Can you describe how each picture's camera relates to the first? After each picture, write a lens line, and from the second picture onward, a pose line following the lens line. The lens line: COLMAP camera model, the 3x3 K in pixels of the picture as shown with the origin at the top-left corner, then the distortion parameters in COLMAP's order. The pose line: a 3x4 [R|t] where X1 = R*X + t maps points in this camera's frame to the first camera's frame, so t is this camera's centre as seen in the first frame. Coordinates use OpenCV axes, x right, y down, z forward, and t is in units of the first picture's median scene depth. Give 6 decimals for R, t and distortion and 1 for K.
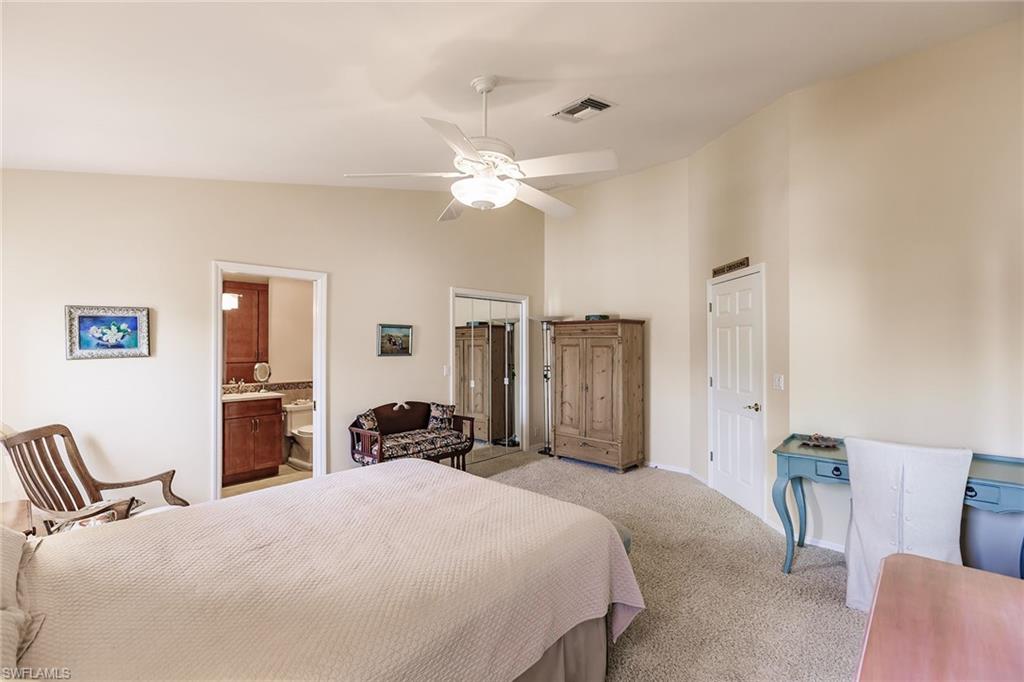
lens RADIAL K [[455.9, 0, 516.7], [0, 455.9, 342.0], [0, 0, 1]] dist [0.000976, -0.000193]
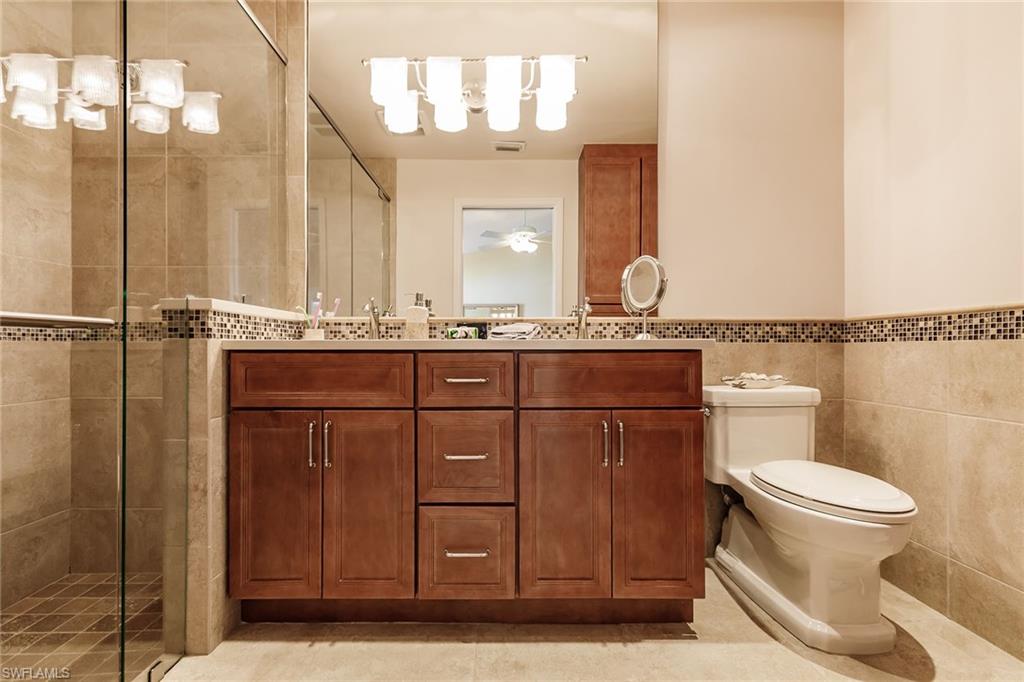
lens RADIAL K [[455.1, 0, 512.0], [0, 455.1, 341.0], [0, 0, 1]] dist [0.000104, -0.000060]
pose [[0.682683, -0.013528, -0.730589, -0.374605], [0.001210, 0.999848, -0.017382, 0.114947], [0.730714, 0.010983, 0.682596, 0.695196]]
